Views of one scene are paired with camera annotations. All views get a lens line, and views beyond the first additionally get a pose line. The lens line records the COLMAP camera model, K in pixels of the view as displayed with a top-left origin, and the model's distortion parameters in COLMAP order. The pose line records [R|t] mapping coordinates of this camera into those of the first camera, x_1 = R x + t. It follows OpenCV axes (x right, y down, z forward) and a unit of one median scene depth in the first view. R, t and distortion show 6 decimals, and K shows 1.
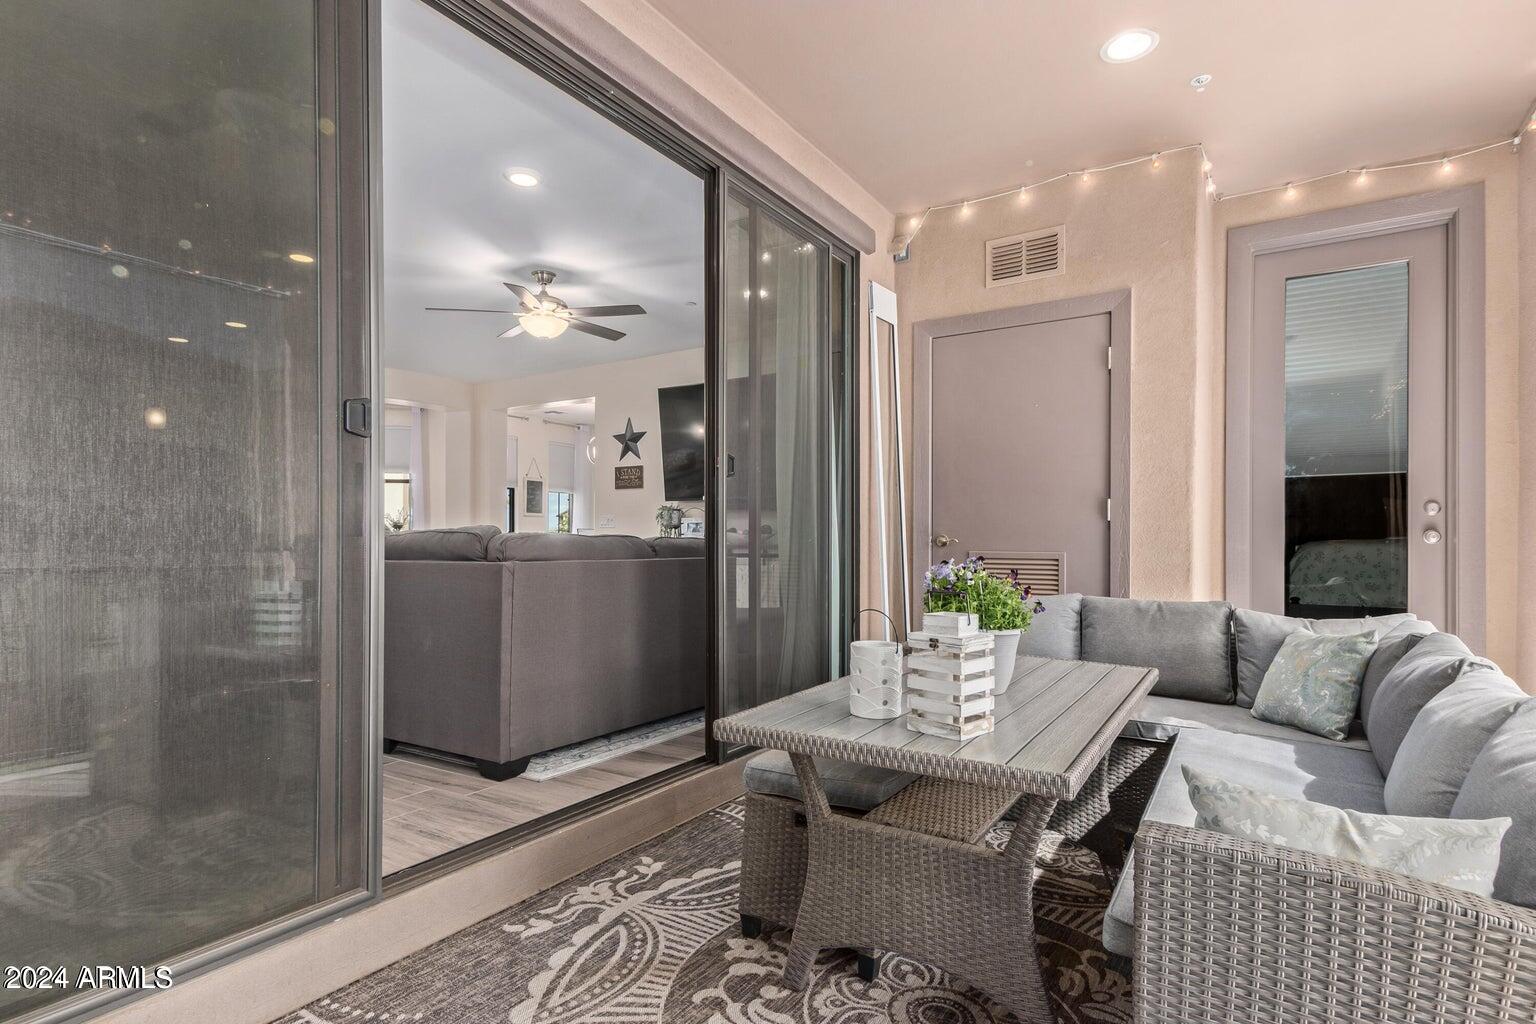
lens RADIAL K [[795.8, 0, 763.9], [0, 795.8, 537.6], [0, 0, 1]] dist [0.037798, -0.017052]
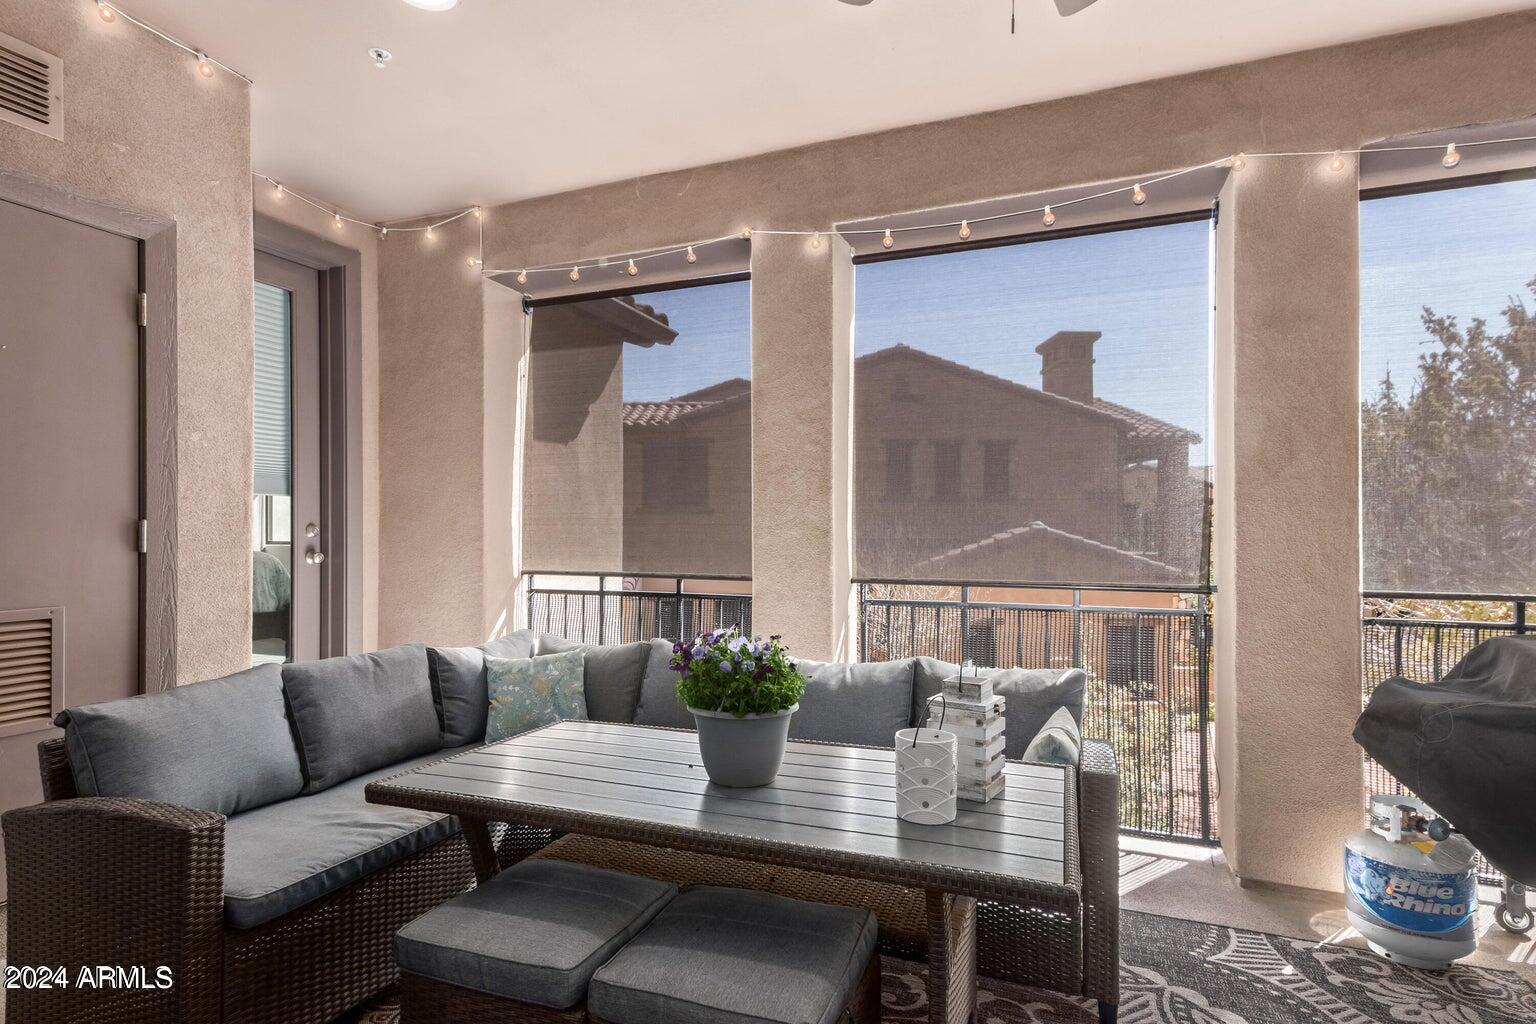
lens RADIAL K [[793.7, 0, 765.8], [0, 793.7, 528.8], [0, 0, 1]] dist [0.038061, -0.017032]
pose [[-0.178019, 0.000111, 0.984027, -0.331825], [-0.002698, 0.999996, -0.000601, -0.042882], [-0.984023, -0.002762, -0.178018, 0.623783]]
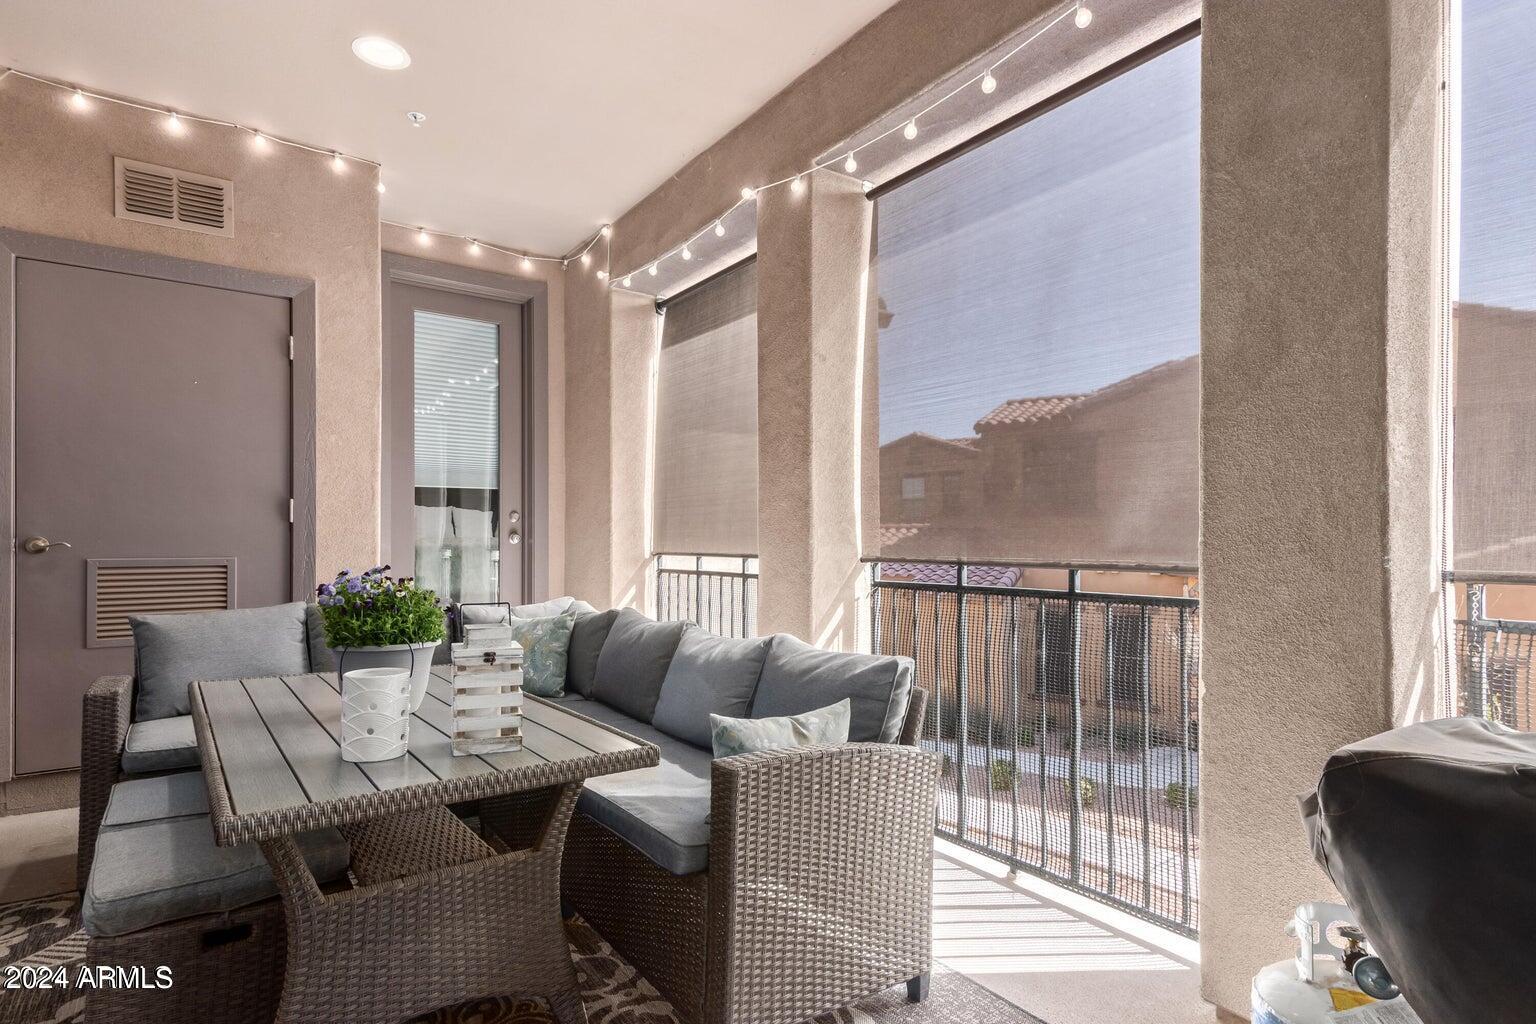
lens RADIAL K [[795.8, 0, 763.9], [0, 795.8, 537.6], [0, 0, 1]] dist [0.037798, -0.017052]
pose [[0.373018, -0.000691, 0.927824, -0.238862], [-0.001813, 0.999997, 0.001474, -0.005785], [-0.927822, -0.002232, 0.373015, 0.143819]]
